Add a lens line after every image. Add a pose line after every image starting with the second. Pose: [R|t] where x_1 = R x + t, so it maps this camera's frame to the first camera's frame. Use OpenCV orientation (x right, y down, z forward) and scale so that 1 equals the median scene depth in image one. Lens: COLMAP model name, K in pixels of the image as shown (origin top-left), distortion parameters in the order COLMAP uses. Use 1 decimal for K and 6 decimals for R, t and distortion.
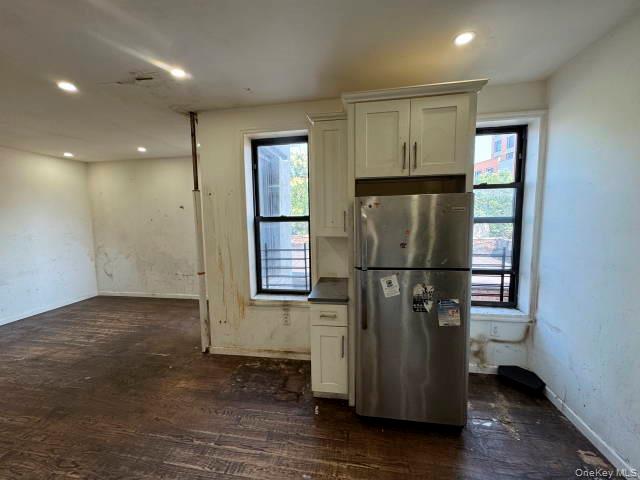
lens RADIAL K [[255.3, 0, 317.2], [0, 255.3, 239.3], [0, 0, 1]] dist [-0.001817, 0.000727]
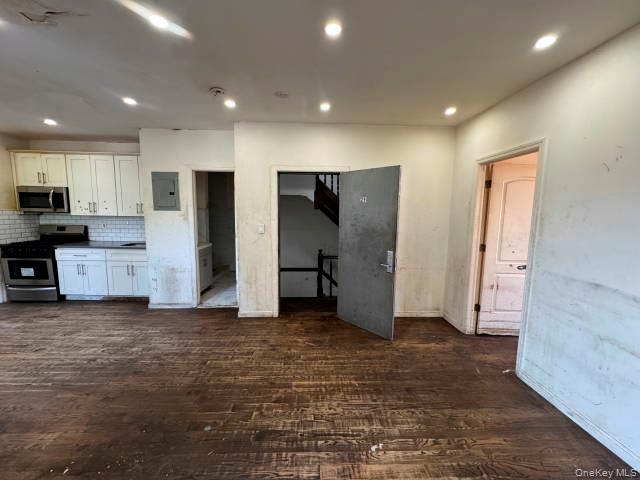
lens RADIAL K [[255.3, 0, 318.9], [0, 255.3, 239.2], [0, 0, 1]] dist [-0.001817, 0.000727]
pose [[-0.978319, 0.024142, -0.205692, -1.119250], [-0.016862, 0.980600, 0.195291, -0.115569], [0.206416, 0.194525, -0.958933, 1.713846]]
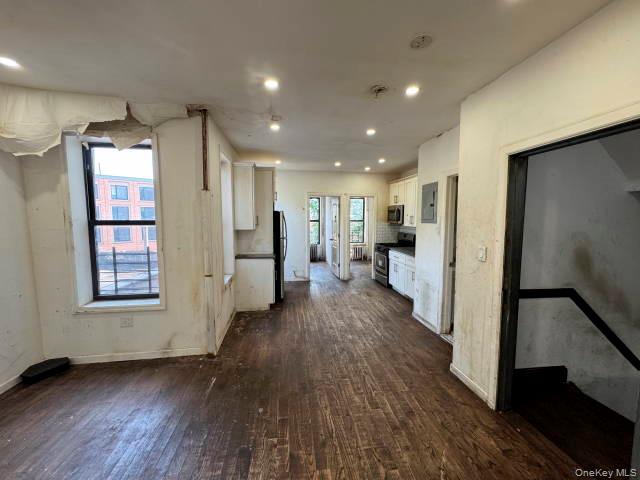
lens RADIAL K [[255.3, 0, 320.1], [0, 255.3, 240.1], [0, 0, 1]] dist [-0.001817, 0.000727]
pose [[-0.301604, -0.068888, 0.950941, -1.786388], [0.084536, 0.991526, 0.098640, -0.070386], [-0.949678, 0.110139, -0.293224, 1.046914]]
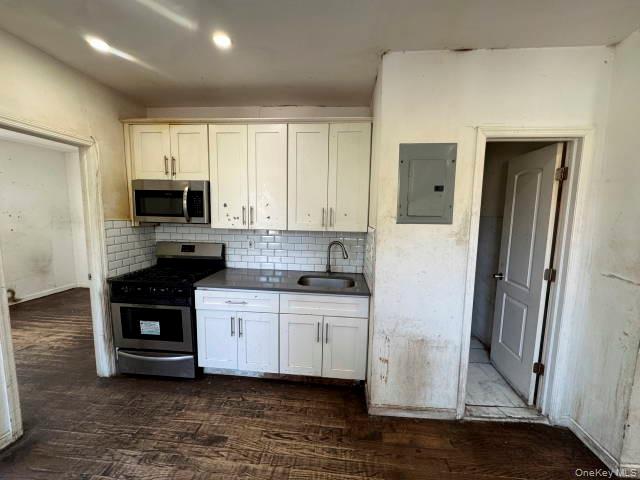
lens RADIAL K [[255.3, 0, 318.2], [0, 255.3, 238.7], [0, 0, 1]] dist [-0.001817, 0.000727]
pose [[-0.996034, 0.010252, -0.088380, -0.150885], [-0.006852, 0.981550, 0.191082, -0.066230], [0.088708, 0.190930, -0.977587, 0.704513]]
